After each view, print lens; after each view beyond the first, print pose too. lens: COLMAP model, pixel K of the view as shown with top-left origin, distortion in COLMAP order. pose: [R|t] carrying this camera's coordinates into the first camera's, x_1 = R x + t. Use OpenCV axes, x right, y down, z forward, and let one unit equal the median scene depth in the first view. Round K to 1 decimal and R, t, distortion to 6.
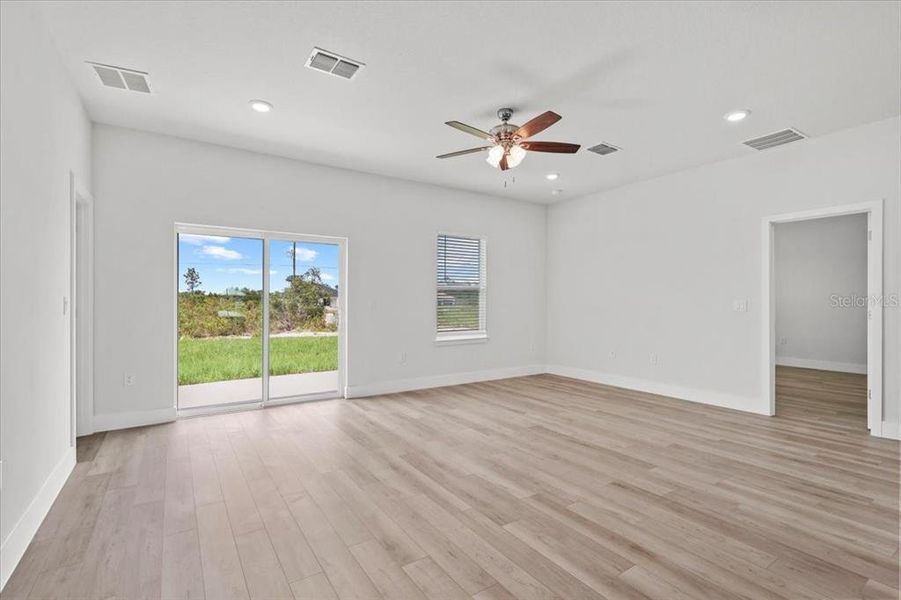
lens RADIAL K [[413.7, 0, 454.3], [0, 413.7, 302.8], [0, 0, 1]] dist [-0.000892, -0.000096]
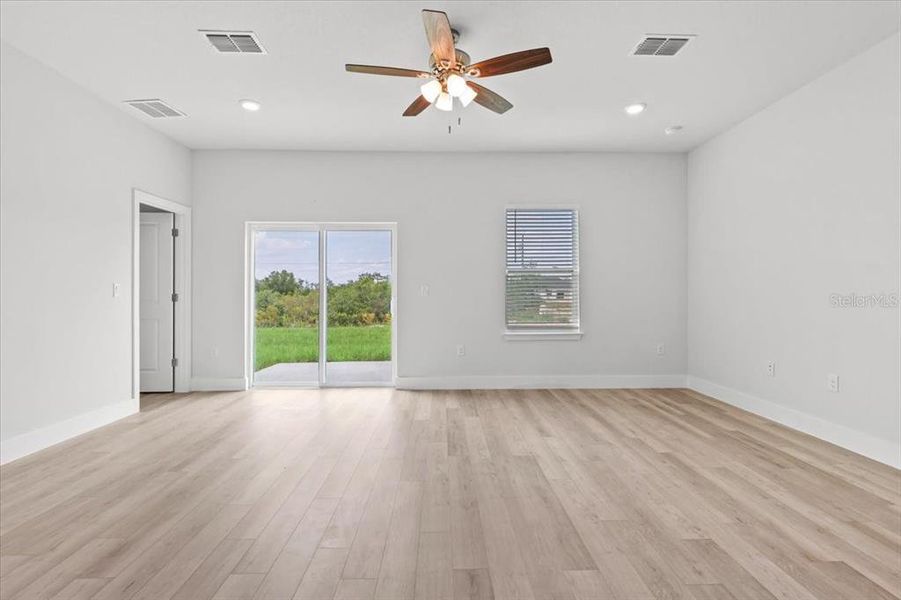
lens RADIAL K [[419.3, 0, 461.3], [0, 419.3, 291.3], [0, 0, 1]] dist [0.001723, 0.000431]
pose [[0.846352, -0.007190, -0.532575, 0.535668], [0.001896, 0.999943, -0.010487, 0.019999], [0.532620, 0.007866, 0.846318, 0.347452]]
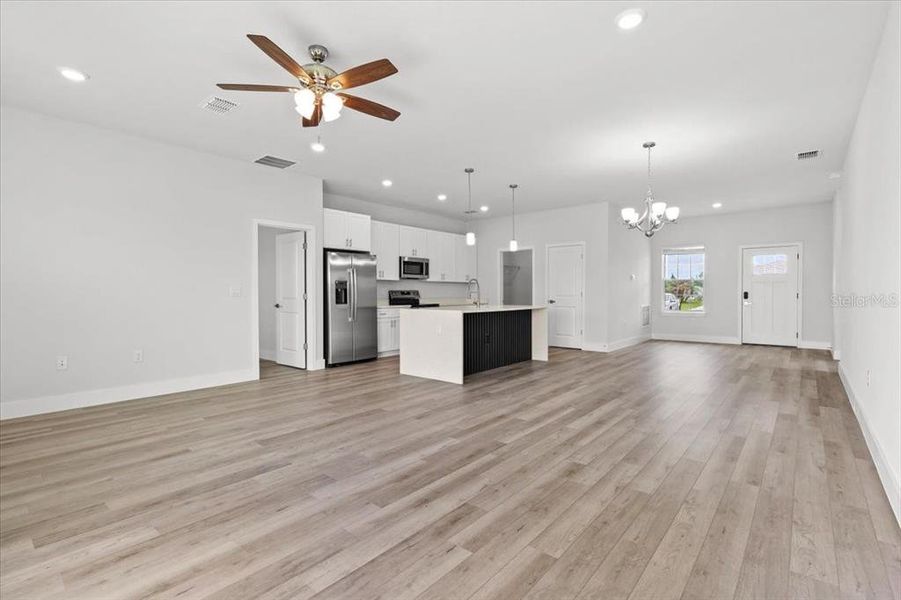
lens RADIAL K [[413.7, 0, 454.3], [0, 413.7, 302.8], [0, 0, 1]] dist [-0.000892, -0.000096]
pose [[-0.266273, -0.022947, 0.963625, -0.707813], [0.003736, 0.999685, 0.024838, 0.019177], [-0.963891, 0.010214, -0.266103, 0.932876]]
